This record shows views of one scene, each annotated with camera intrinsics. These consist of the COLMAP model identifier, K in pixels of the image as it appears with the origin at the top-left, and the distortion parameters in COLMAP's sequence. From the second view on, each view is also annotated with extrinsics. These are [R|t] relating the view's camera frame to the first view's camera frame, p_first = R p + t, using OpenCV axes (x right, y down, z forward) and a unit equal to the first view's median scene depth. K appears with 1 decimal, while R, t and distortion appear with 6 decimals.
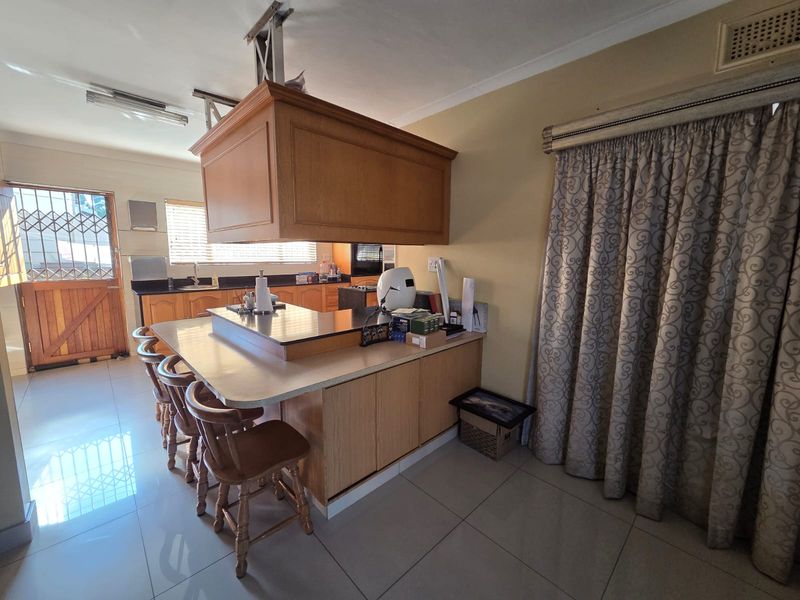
lens RADIAL K [[328.0, 0, 396.3], [0, 328.0, 300.9], [0, 0, 1]] dist [-0.003941, -0.001478]
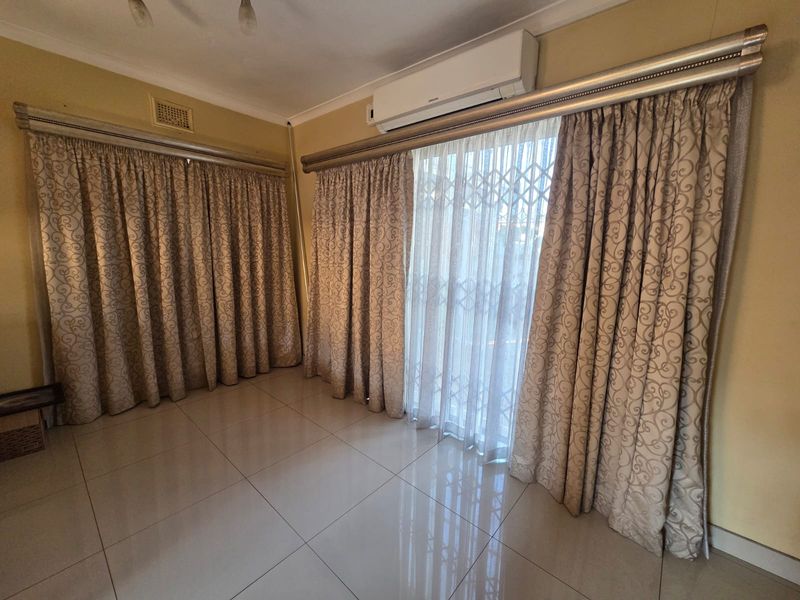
lens RADIAL K [[328.0, 0, 396.8], [0, 328.0, 295.8], [0, 0, 1]] dist [-0.003941, -0.001478]
pose [[-0.097972, -0.157615, 0.982629, -0.869542], [0.112805, 0.979256, 0.168322, 0.013575], [-0.988775, 0.127336, -0.078160, 0.010830]]
